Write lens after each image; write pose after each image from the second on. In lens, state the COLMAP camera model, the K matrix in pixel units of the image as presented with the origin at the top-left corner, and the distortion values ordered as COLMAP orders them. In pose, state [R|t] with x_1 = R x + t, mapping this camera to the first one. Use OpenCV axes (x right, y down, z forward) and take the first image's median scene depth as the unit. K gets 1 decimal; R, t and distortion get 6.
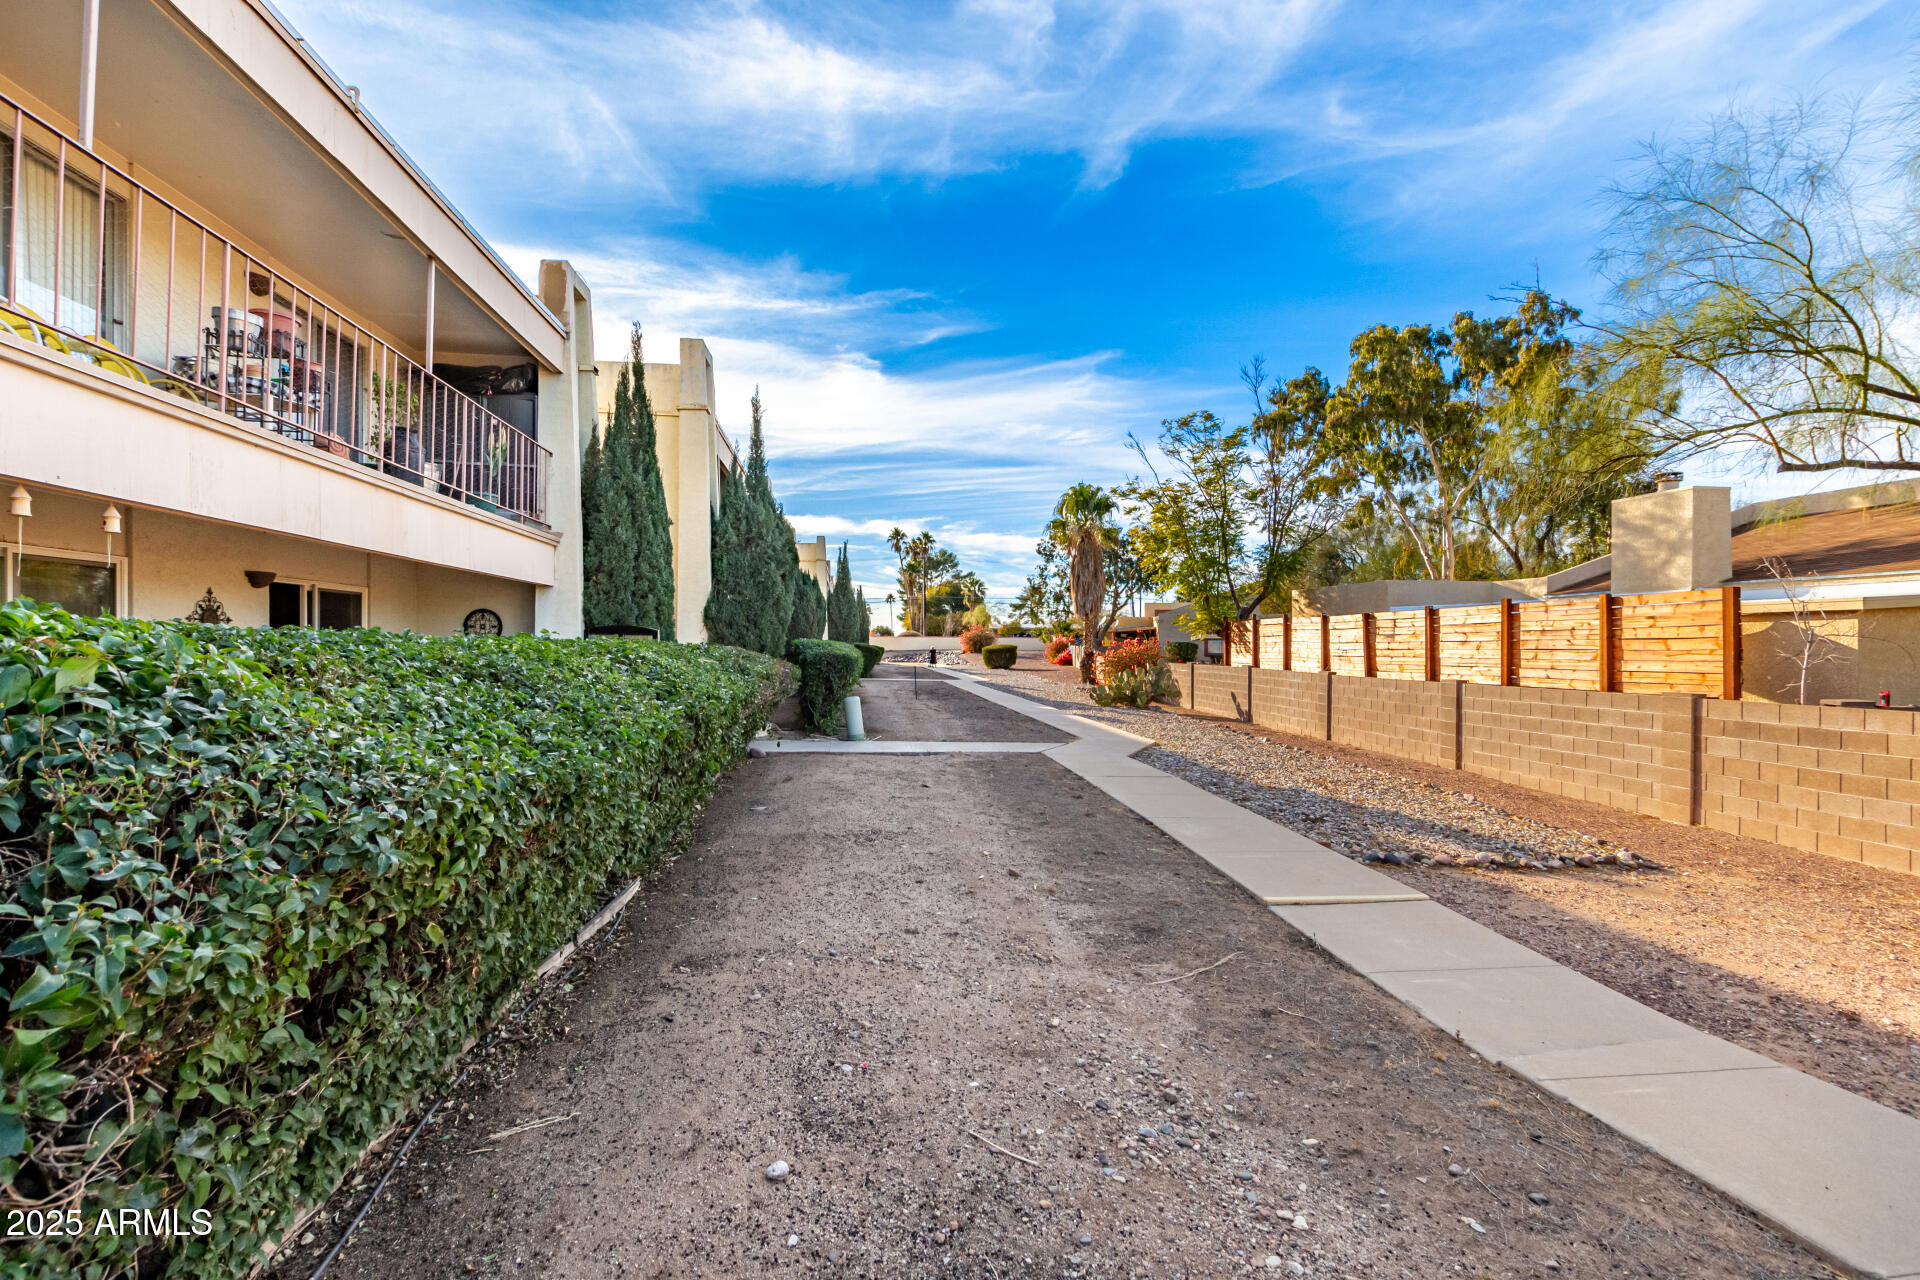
lens RADIAL K [[879.4, 0, 956.1], [0, 879.4, 642.6], [0, 0, 1]] dist [0.004427, -0.001214]
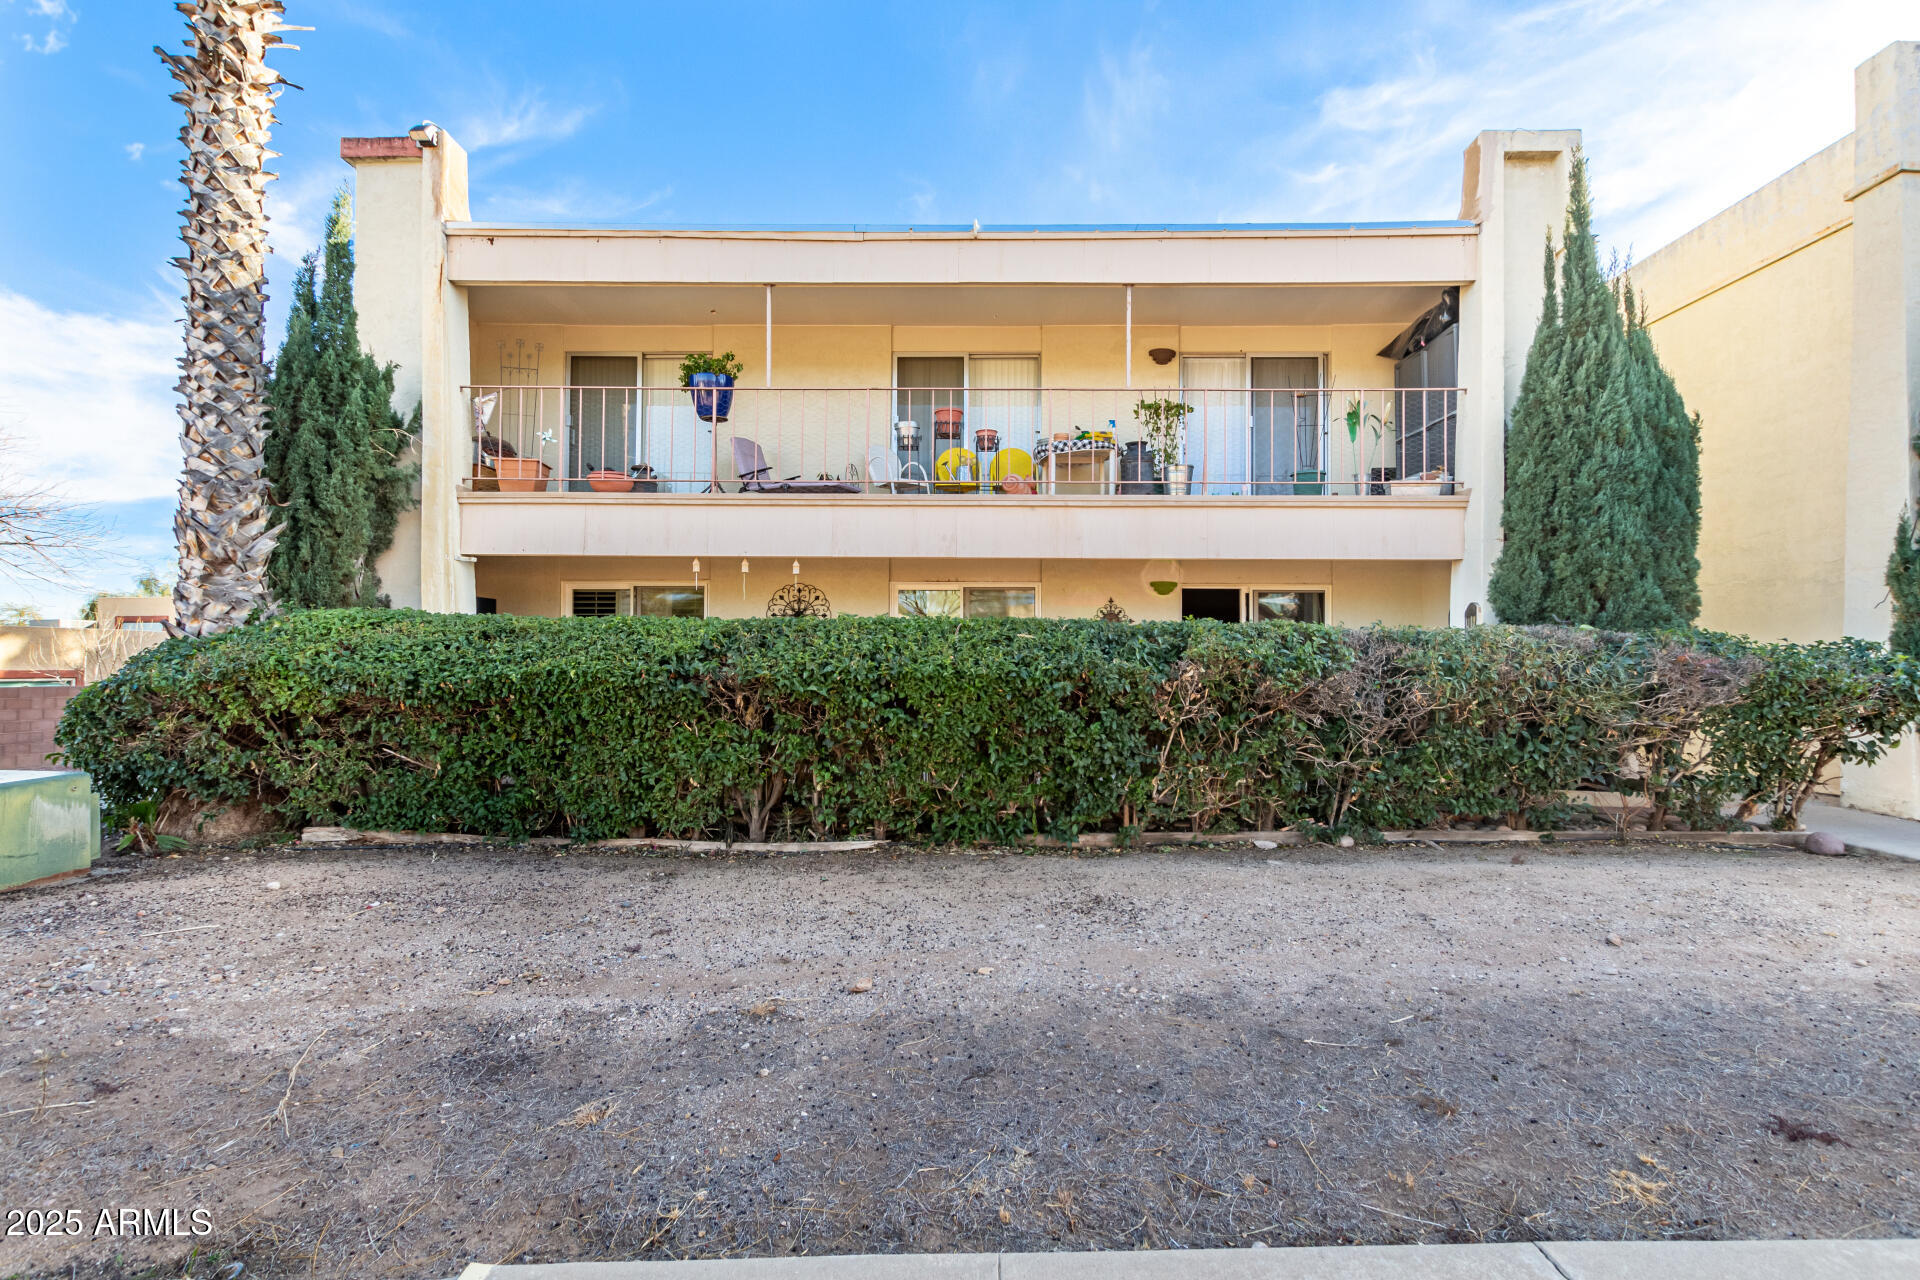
lens RADIAL K [[879.4, 0, 956.1], [0, 879.4, 642.6], [0, 0, 1]] dist [0.004427, -0.001214]
pose [[-0.133567, -0.029741, -0.990593, 0.232124], [-0.001035, 0.999553, -0.029871, 0.020741], [0.991039, -0.002965, -0.133538, 0.422426]]
